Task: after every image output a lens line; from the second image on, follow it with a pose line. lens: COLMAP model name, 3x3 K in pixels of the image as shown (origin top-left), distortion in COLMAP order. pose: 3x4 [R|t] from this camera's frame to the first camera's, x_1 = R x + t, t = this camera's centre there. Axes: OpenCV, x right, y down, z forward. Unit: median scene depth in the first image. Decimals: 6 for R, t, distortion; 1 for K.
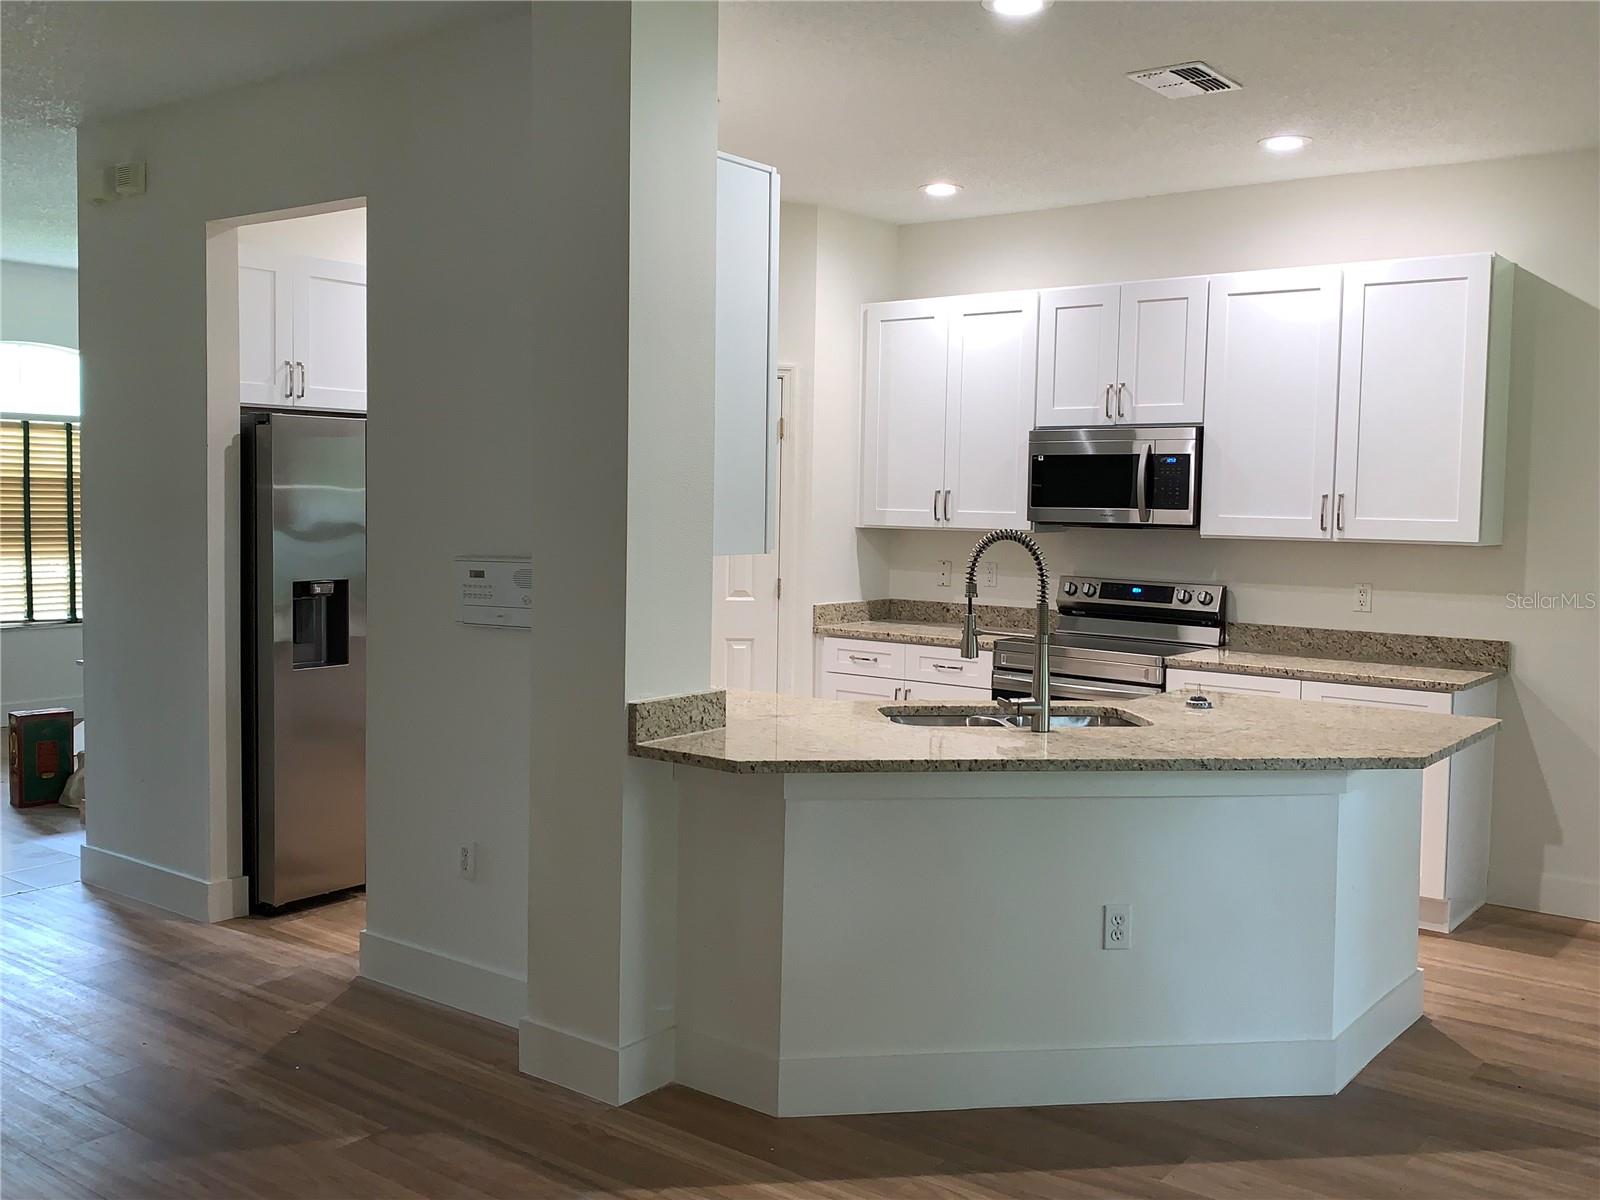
lens RADIAL K [[1495.3, 0, 802.2], [0, 1495.3, 598.7], [0, 0, 1]] dist [0.062219, 0.000000]
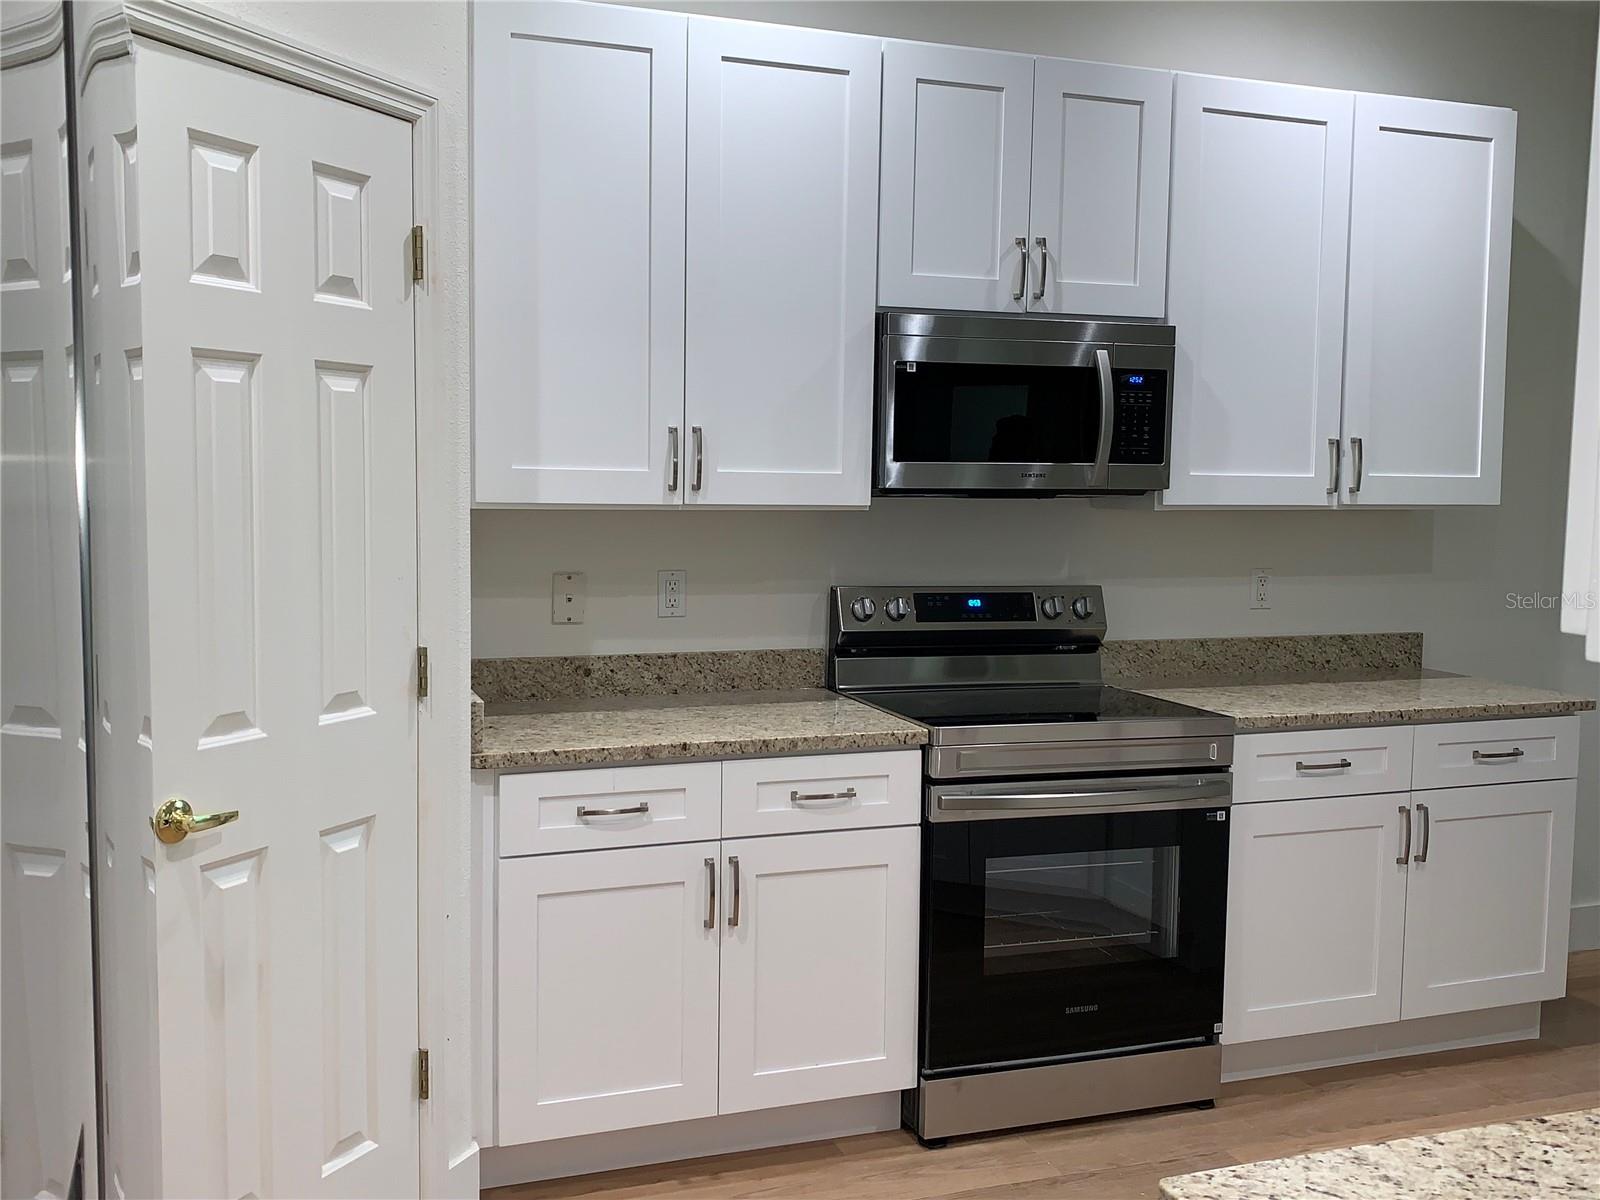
lens RADIAL K [[1495.3, 0, 805.9], [0, 1495.3, 594.5], [0, 0, 1]] dist [0.062219, 0.000000]
pose [[0.538925, -0.079690, 0.838576, -0.320430], [0.055491, 0.996711, 0.059055, -0.049887], [-0.840524, 0.014707, 0.541575, 0.785097]]
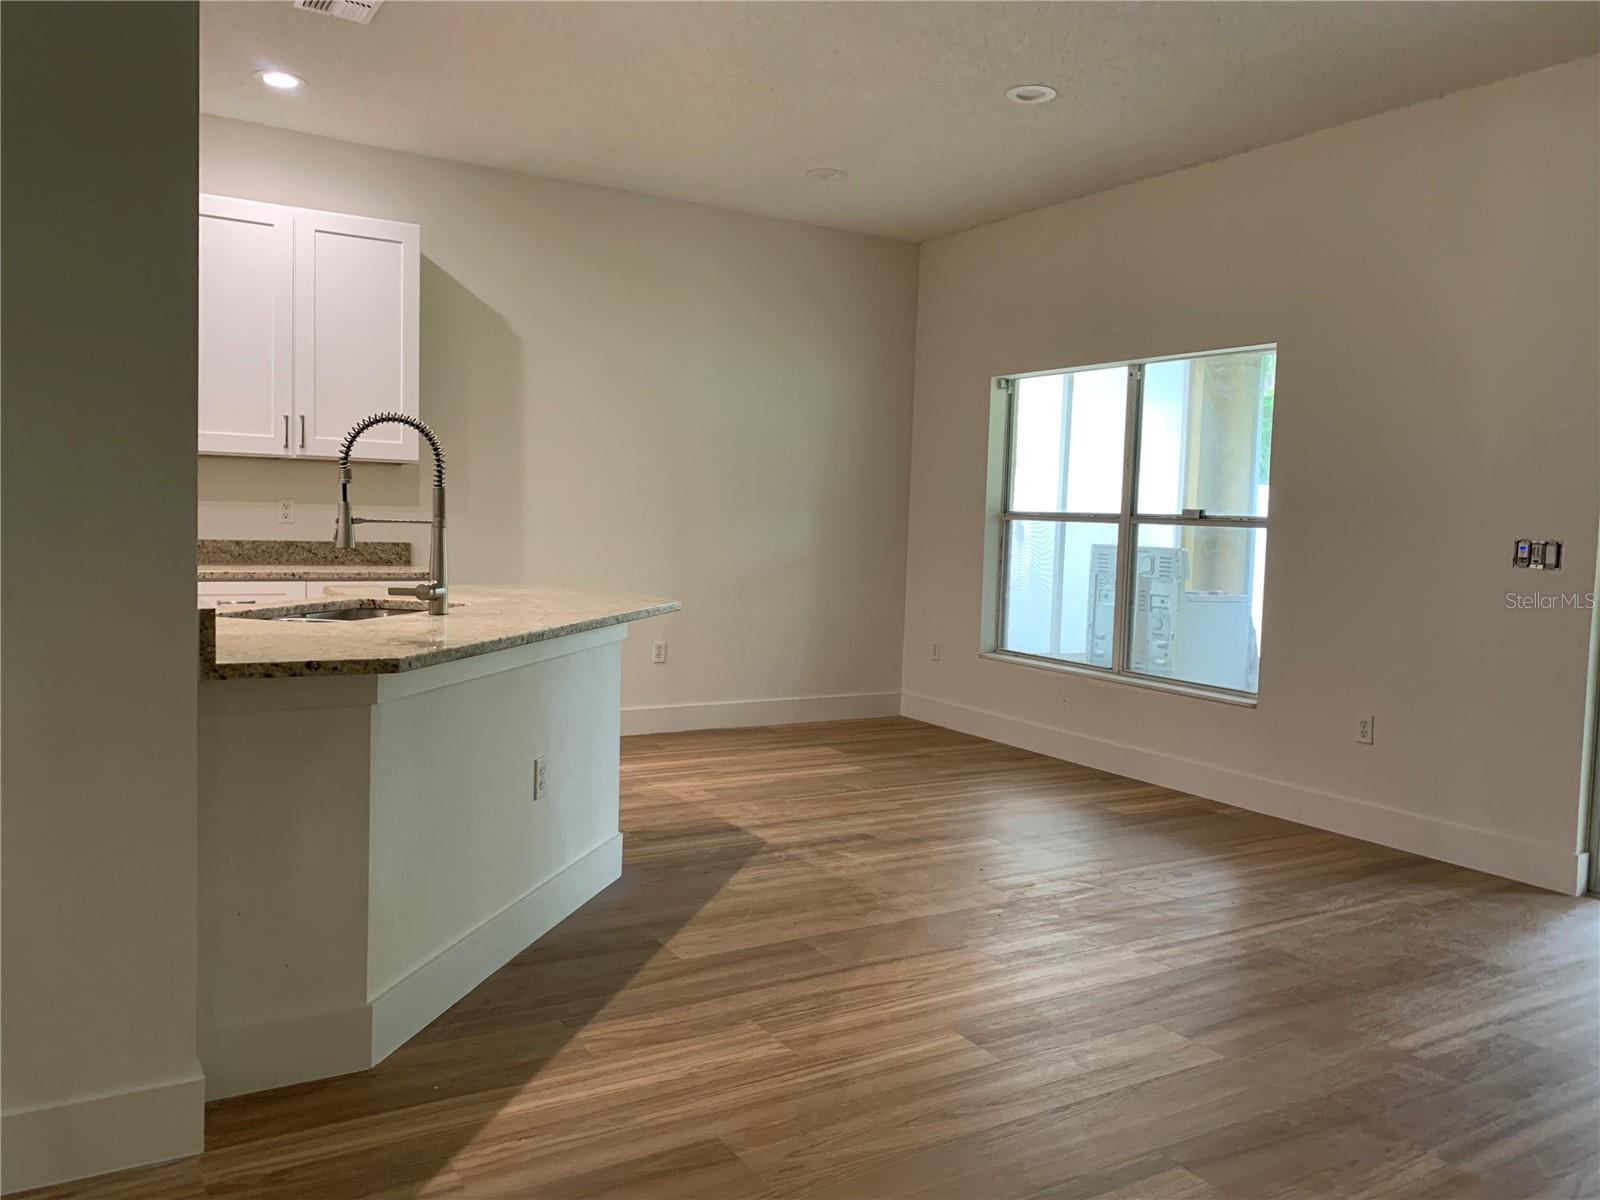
lens RADIAL K [[1223.9, 0, 801.7], [0, 1223.9, 602.8], [0, 0, 1]] dist [0.031576, -0.044436]
pose [[0.362054, -0.072381, 0.929343, -0.339584], [0.037102, 0.997310, 0.063220, 0.023630], [-0.931419, 0.011591, 0.363765, 0.303376]]
